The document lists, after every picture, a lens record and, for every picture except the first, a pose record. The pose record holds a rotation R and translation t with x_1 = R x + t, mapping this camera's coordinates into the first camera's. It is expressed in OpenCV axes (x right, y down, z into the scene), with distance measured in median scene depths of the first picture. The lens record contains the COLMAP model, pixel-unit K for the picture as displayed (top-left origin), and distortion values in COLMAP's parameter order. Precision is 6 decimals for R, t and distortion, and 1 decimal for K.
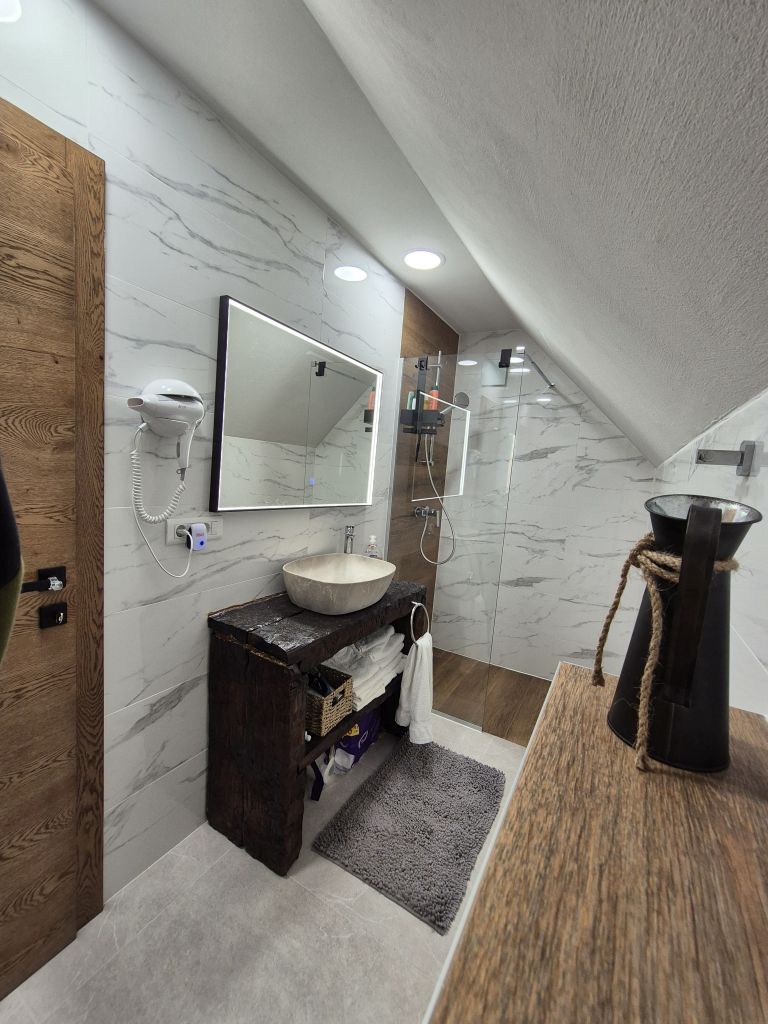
lens RADIAL K [[419.4, 0, 383.3], [0, 419.4, 514.8], [0, 0, 1]] dist [0.003482, 0.000260]
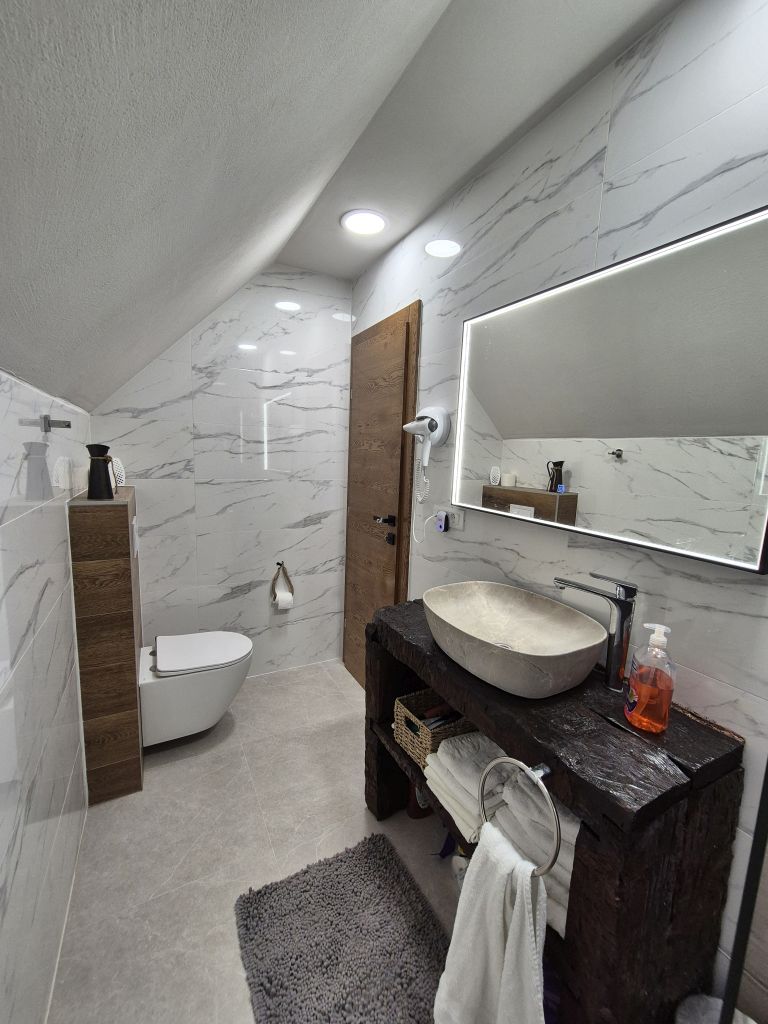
lens RADIAL K [[419.4, 0, 383.3], [0, 419.4, 514.8], [0, 0, 1]] dist [0.003482, 0.000260]
pose [[-0.514584, 0.025957, -0.857047, 0.710236], [-0.171951, 0.976113, 0.132805, -0.101648], [0.840021, 0.215709, -0.497829, 1.402602]]
